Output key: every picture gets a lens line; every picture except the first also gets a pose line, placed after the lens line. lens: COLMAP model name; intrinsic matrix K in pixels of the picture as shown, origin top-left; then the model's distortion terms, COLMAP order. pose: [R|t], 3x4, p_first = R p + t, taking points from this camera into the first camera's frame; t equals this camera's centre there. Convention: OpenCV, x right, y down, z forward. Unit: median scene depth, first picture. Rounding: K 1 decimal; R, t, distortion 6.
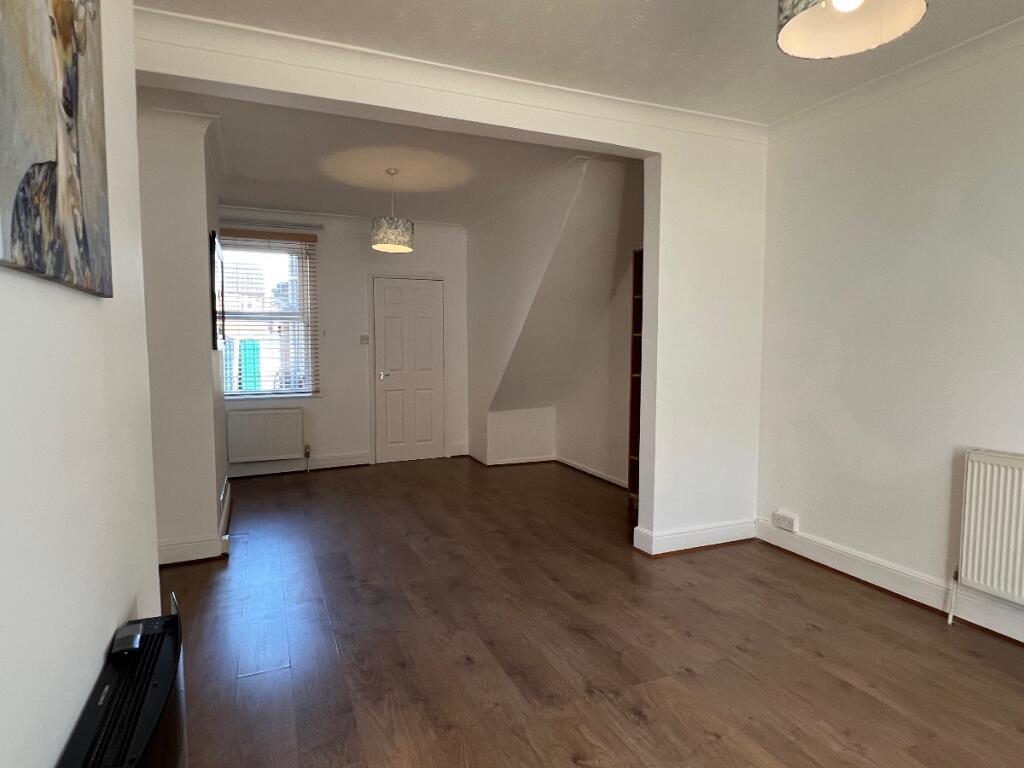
lens RADIAL K [[585.4, 0, 505.9], [0, 585.4, 386.4], [0, 0, 1]] dist [-0.001580, 0.002223]
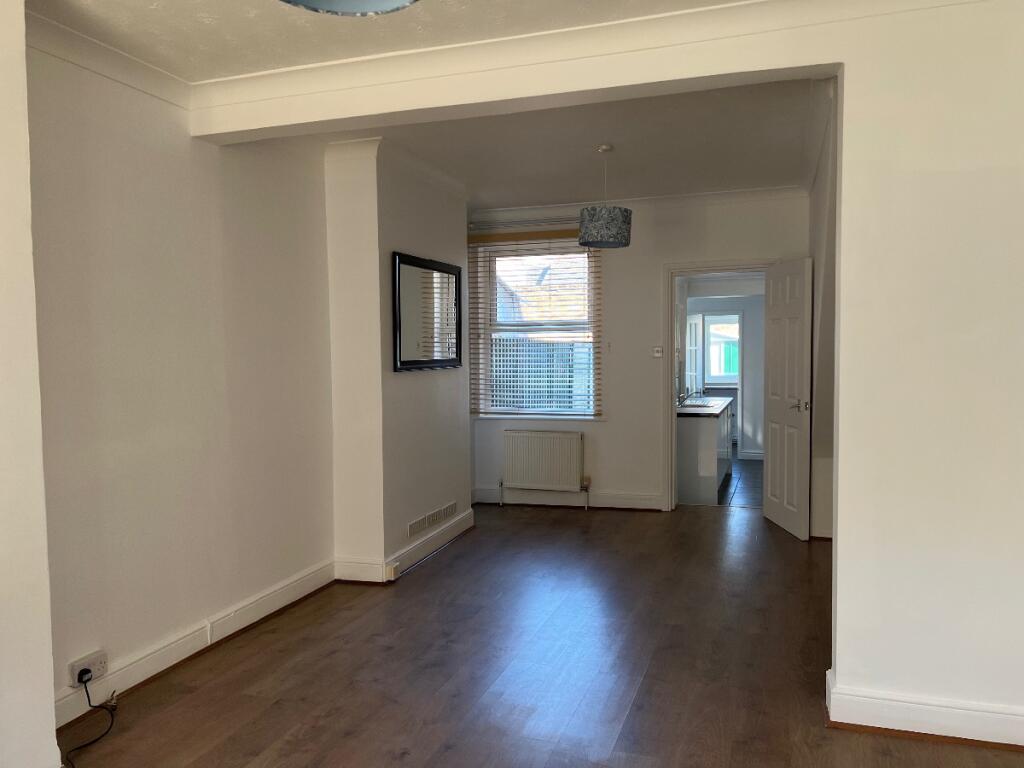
lens RADIAL K [[755.3, 0, 512.9], [0, 755.3, 390.4], [0, 0, 1]] dist [0.019659, -0.025997]
pose [[0.752292, 0.032151, -0.658045, 0.414058], [-0.037110, 0.999291, 0.006399, -0.039409], [0.657784, 0.019606, 0.752952, 0.147078]]
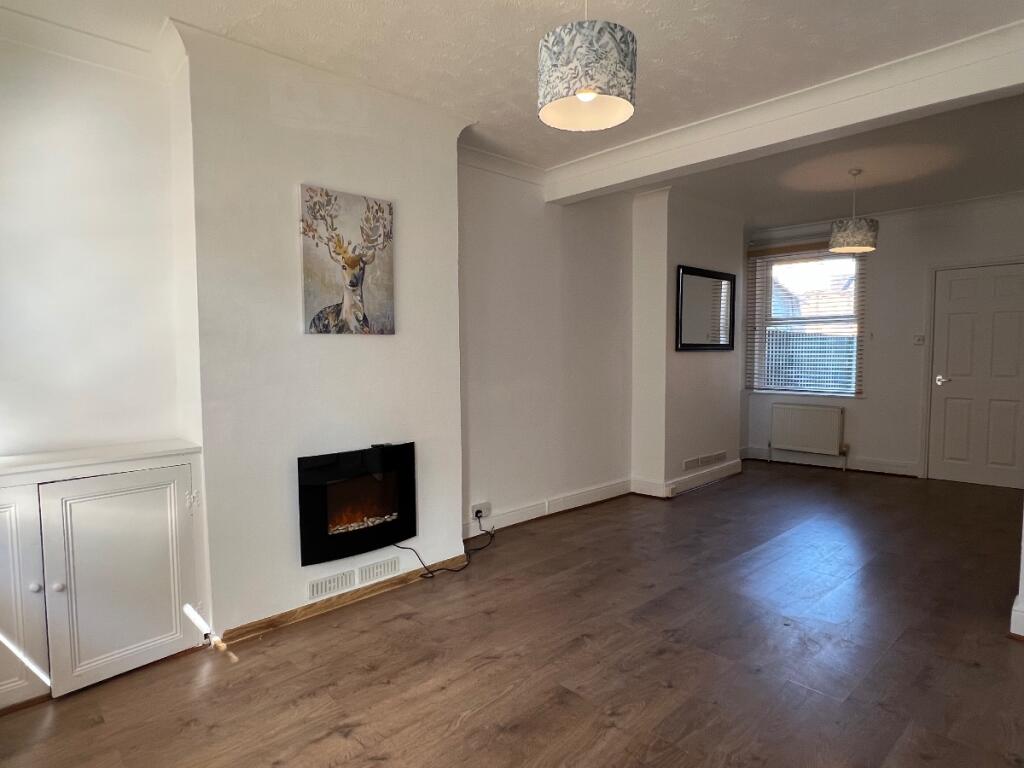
lens RADIAL K [[585.4, 0, 511.9], [0, 585.4, 388.6], [0, 0, 1]] dist [-0.001580, 0.002223]
pose [[0.357509, 0.062345, -0.931826, 0.560237], [-0.059522, 0.997262, 0.043886, -0.009637], [0.932011, 0.039774, 0.360241, 0.116285]]
